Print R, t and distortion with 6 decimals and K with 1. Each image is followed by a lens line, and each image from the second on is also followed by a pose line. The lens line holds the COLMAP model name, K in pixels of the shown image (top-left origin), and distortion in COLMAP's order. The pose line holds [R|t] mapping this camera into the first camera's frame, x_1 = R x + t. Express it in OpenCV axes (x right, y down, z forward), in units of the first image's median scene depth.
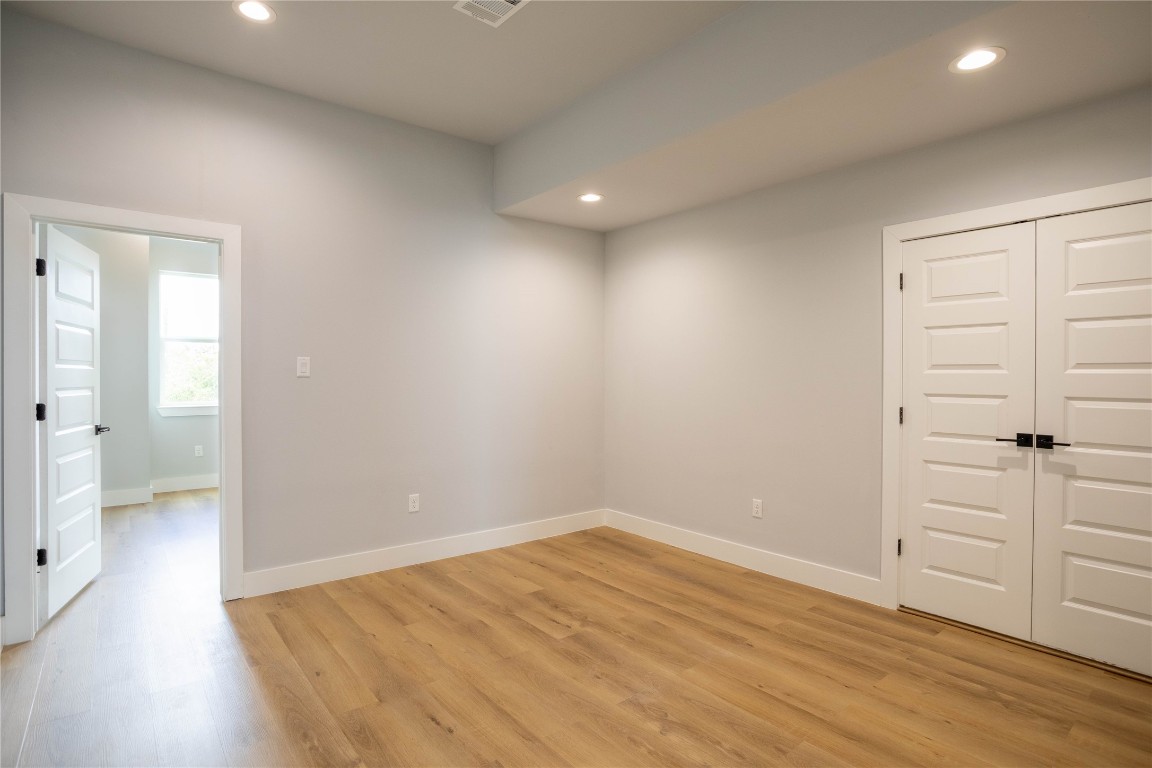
lens RADIAL K [[601.1, 0, 572.1], [0, 601.1, 381.7], [0, 0, 1]] dist [-0.011343, 0.002159]
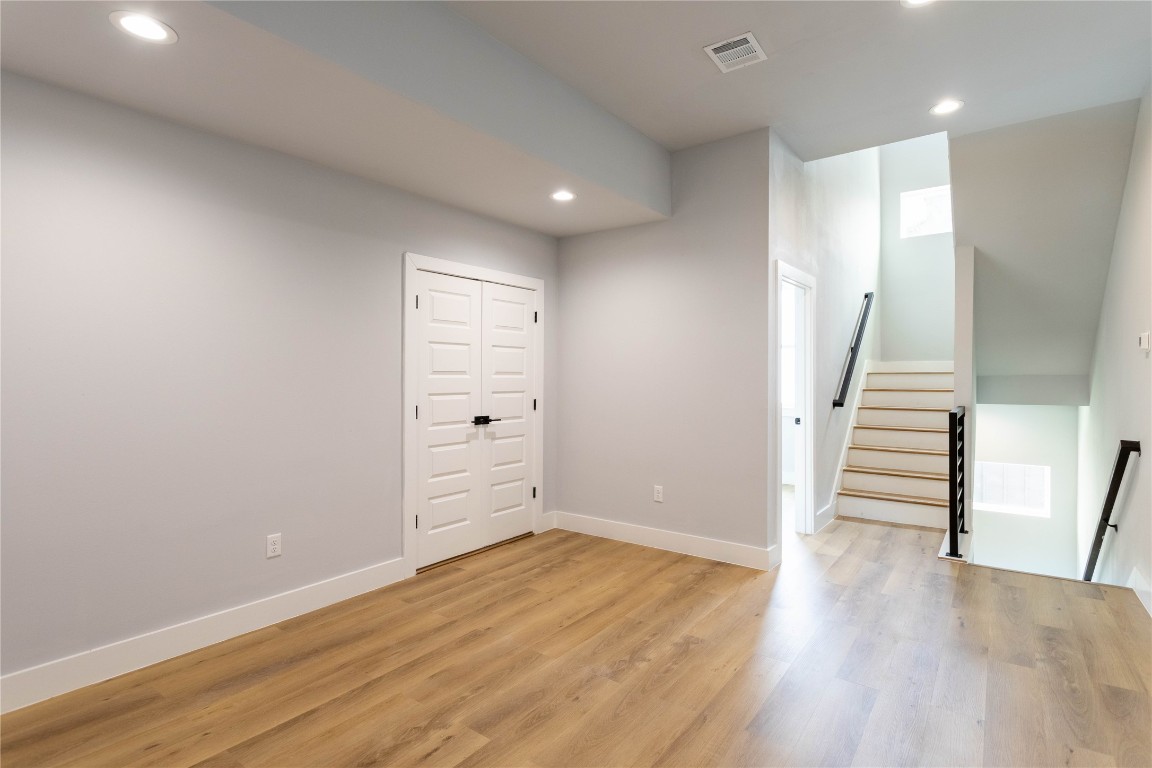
lens RADIAL K [[601.1, 0, 571.7], [0, 601.1, 379.5], [0, 0, 1]] dist [-0.011343, 0.002159]
pose [[-0.277157, 0.001323, 0.960824, -0.783751], [0.014446, 0.999892, 0.002790, -0.009722], [-0.960716, 0.014654, -0.277146, 1.150078]]
